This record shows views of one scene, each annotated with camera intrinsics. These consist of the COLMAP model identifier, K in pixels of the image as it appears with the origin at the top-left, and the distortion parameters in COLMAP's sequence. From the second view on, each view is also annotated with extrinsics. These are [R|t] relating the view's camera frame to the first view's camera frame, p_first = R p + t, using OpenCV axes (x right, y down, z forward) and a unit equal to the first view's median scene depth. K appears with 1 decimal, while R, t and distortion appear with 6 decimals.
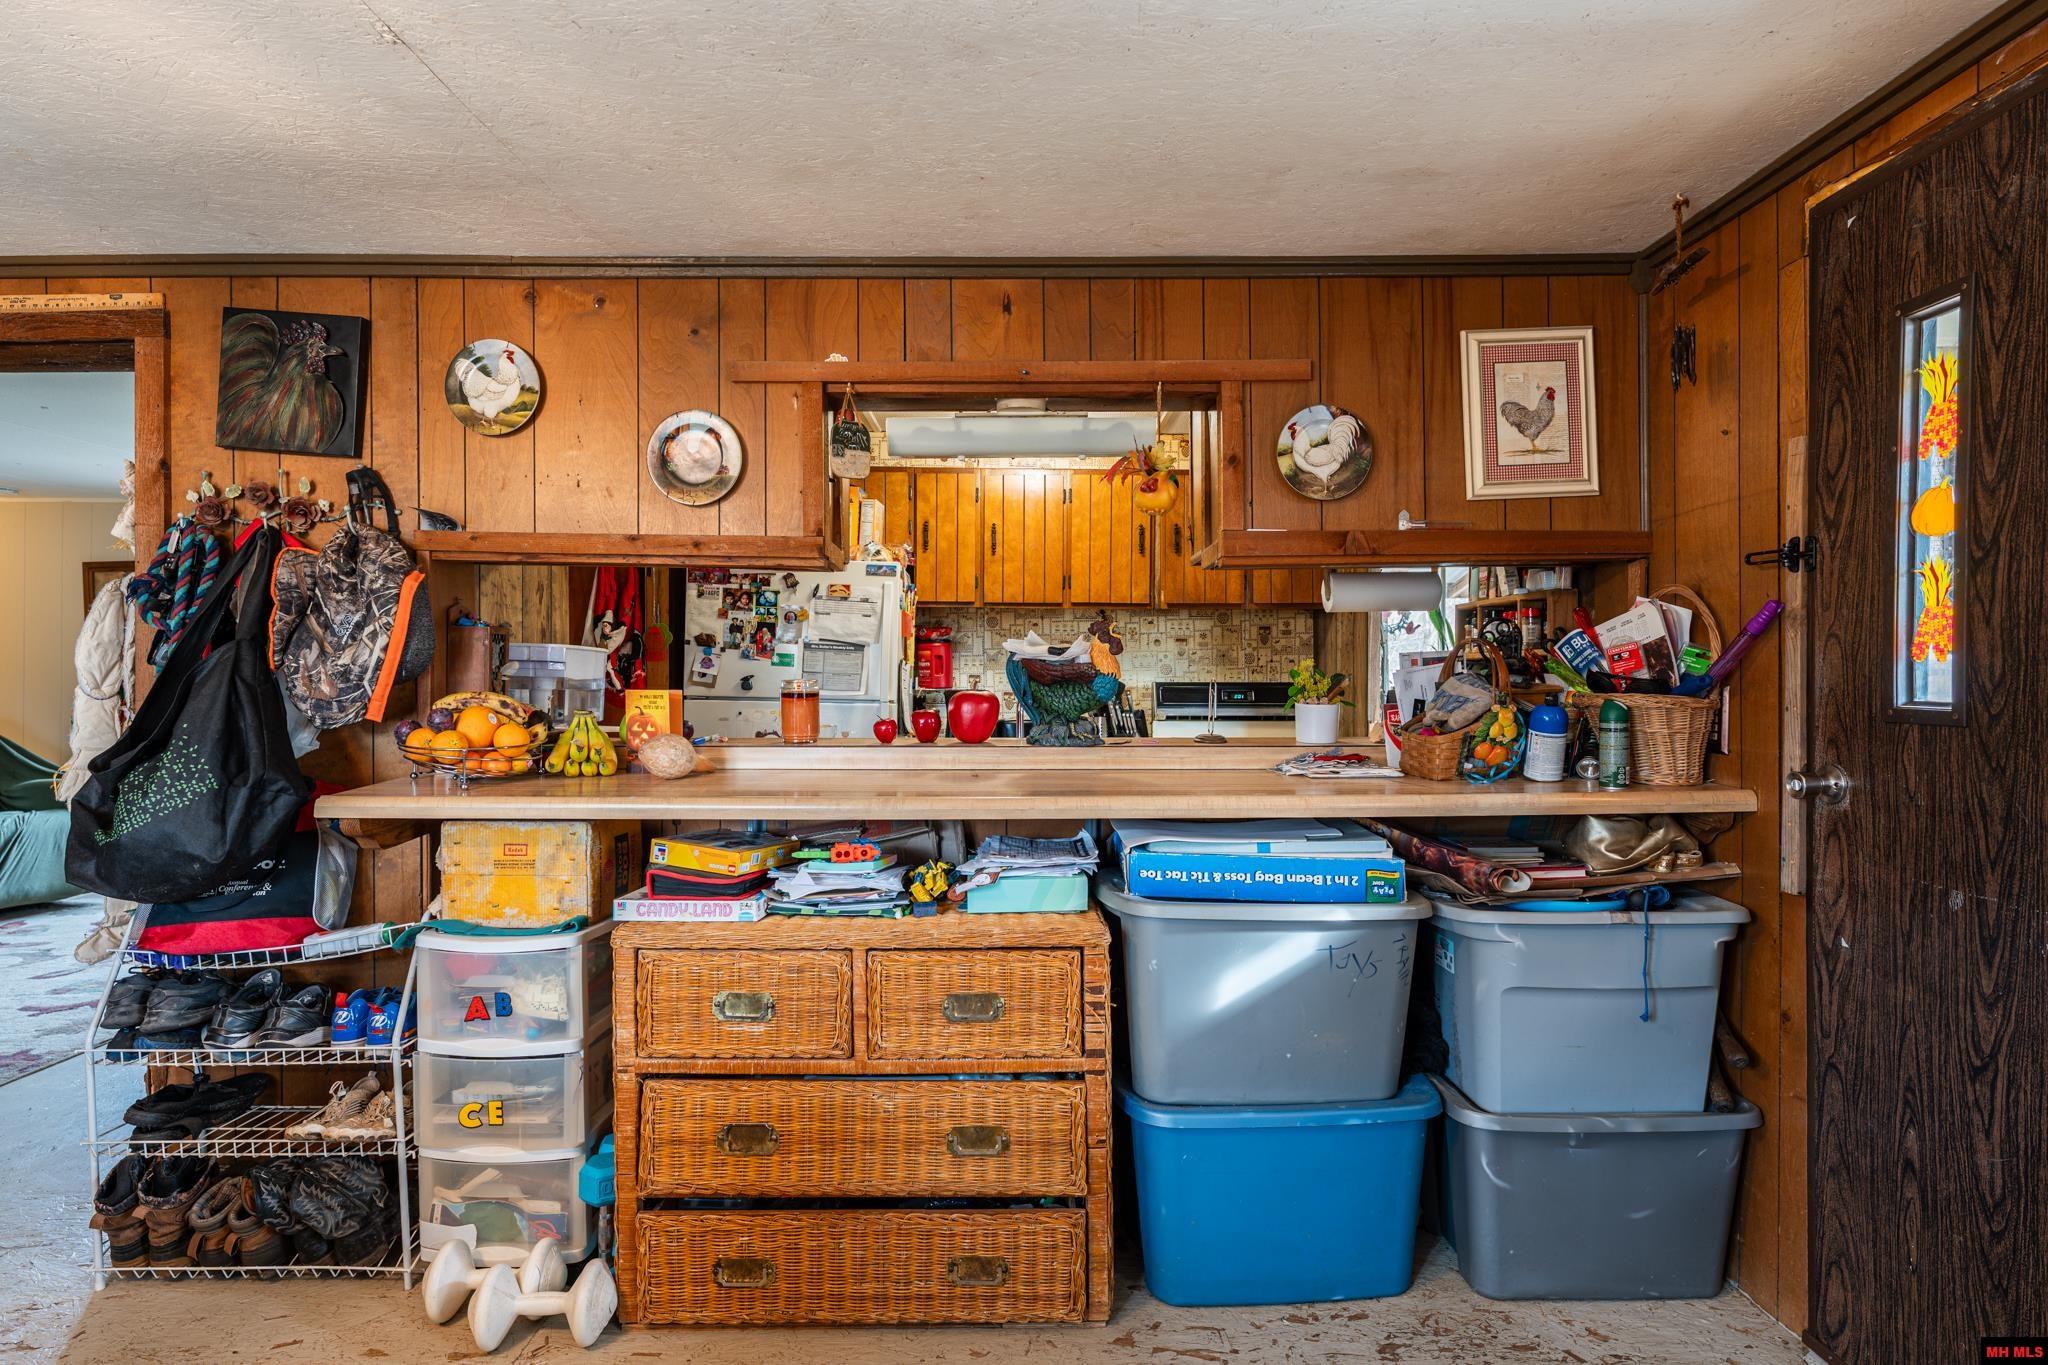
lens RADIAL K [[1069.4, 0, 1021.4], [0, 1069.4, 680.2], [0, 0, 1]] dist [-0.000776, -0.000500]
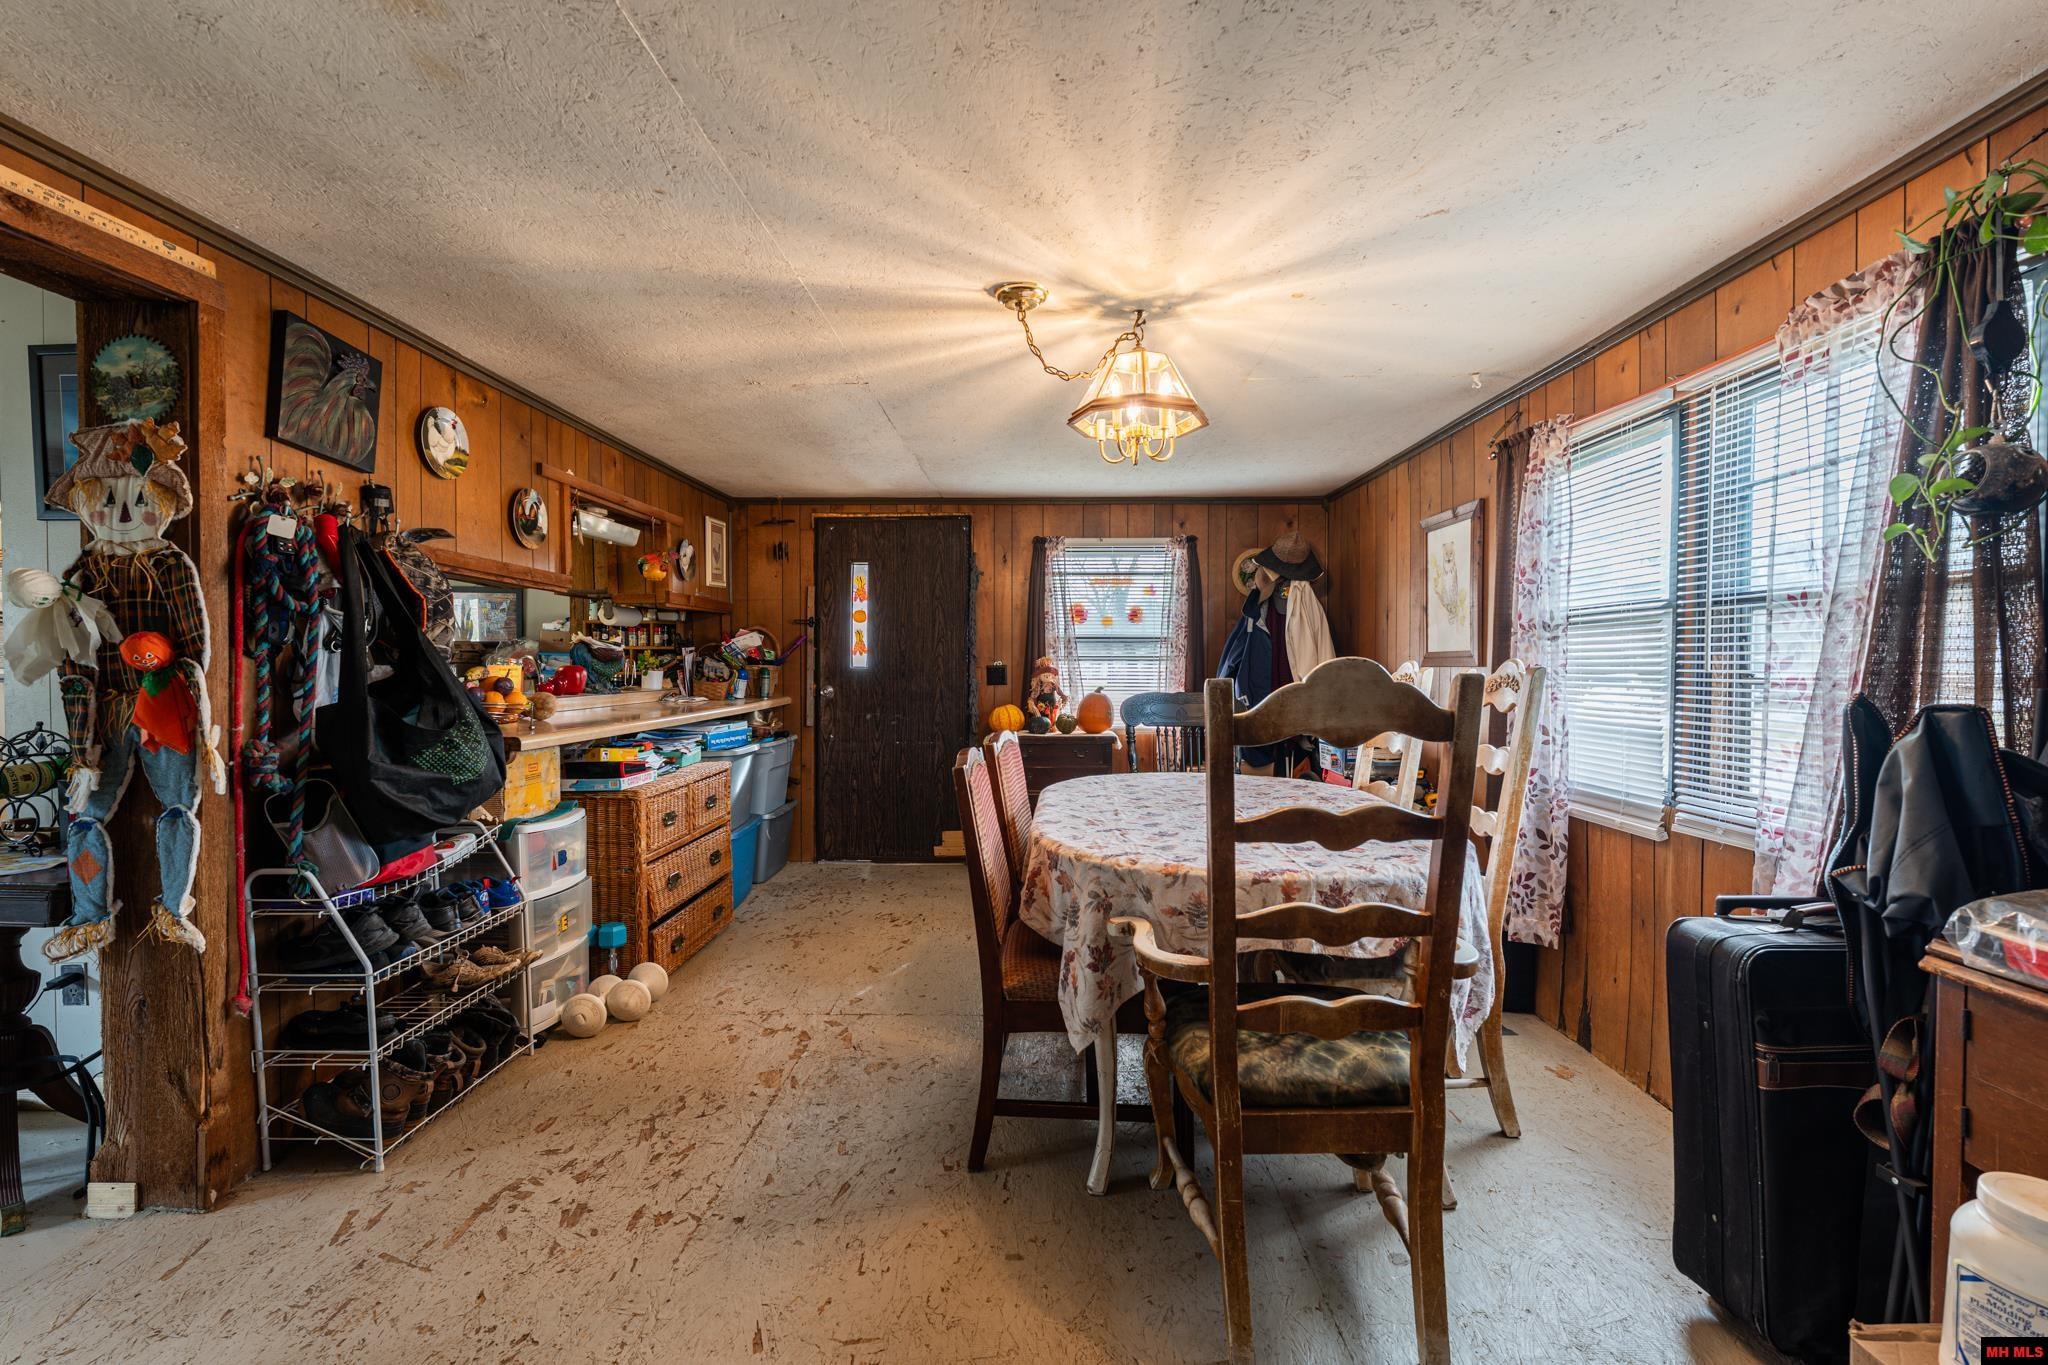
lens RADIAL K [[892.2, 0, 1014.3], [0, 892.2, 679.0], [0, 0, 1]] dist [-0.005119, -0.000163]
pose [[0.034393, -0.018609, 0.999235, -1.710956], [-0.002061, 0.999823, 0.018691, 0.003589], [-0.999406, -0.002702, 0.034348, 0.250312]]
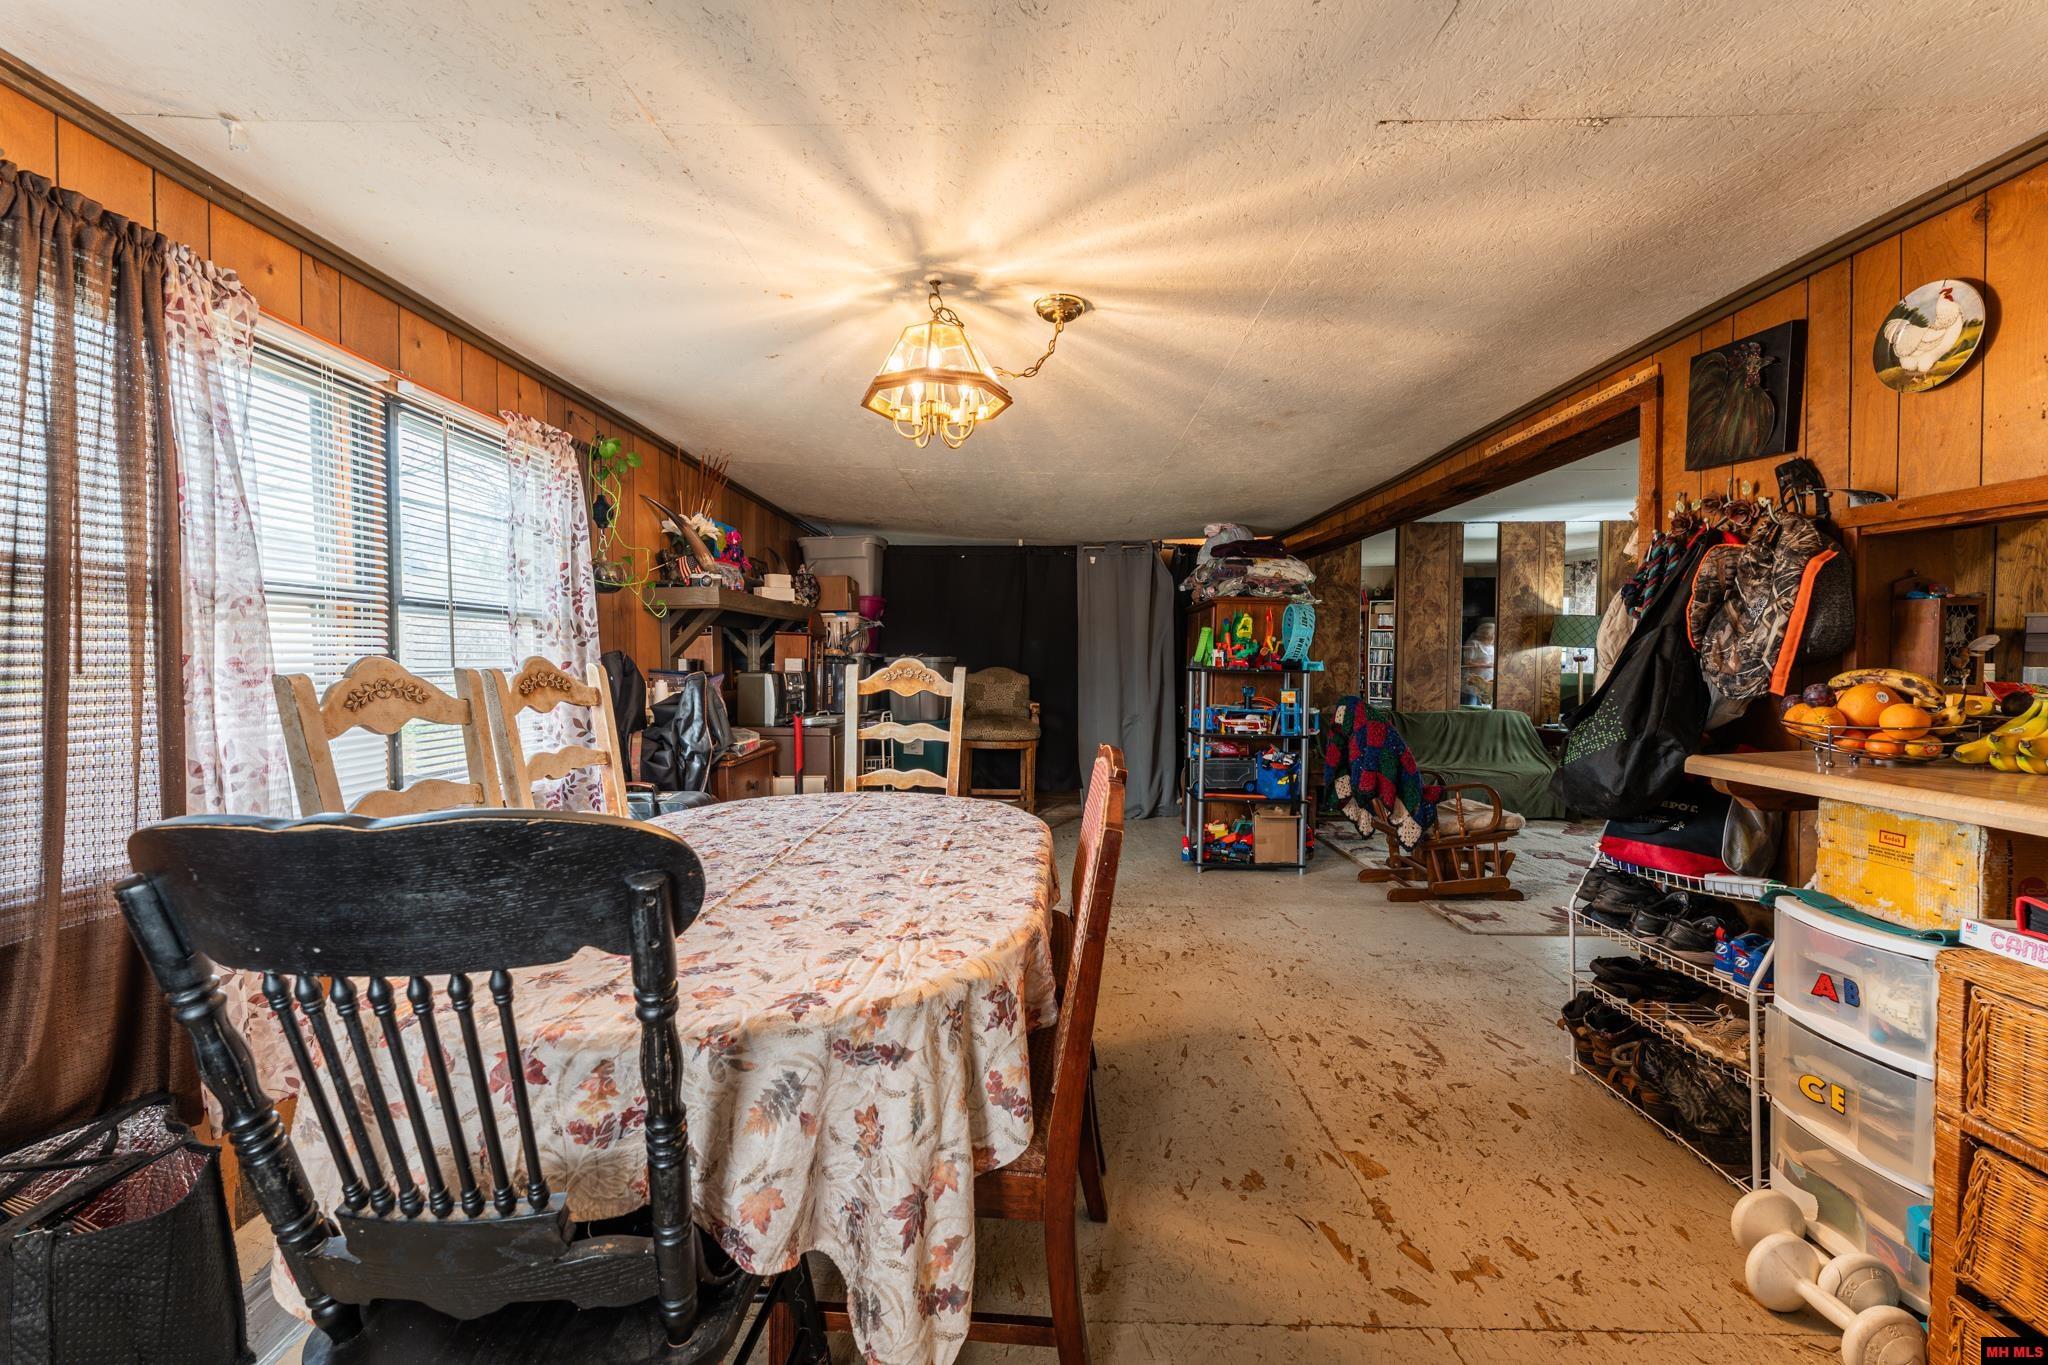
lens RADIAL K [[820.7, 0, 1013.6], [0, 820.7, 681.8], [0, 0, 1]] dist [-0.001363, -0.000350]
pose [[-0.028622, 0.026348, -0.999243, 0.252913], [0.000246, 0.999653, 0.026352, 0.003046], [0.999590, 0.000509, -0.028618, 0.251833]]
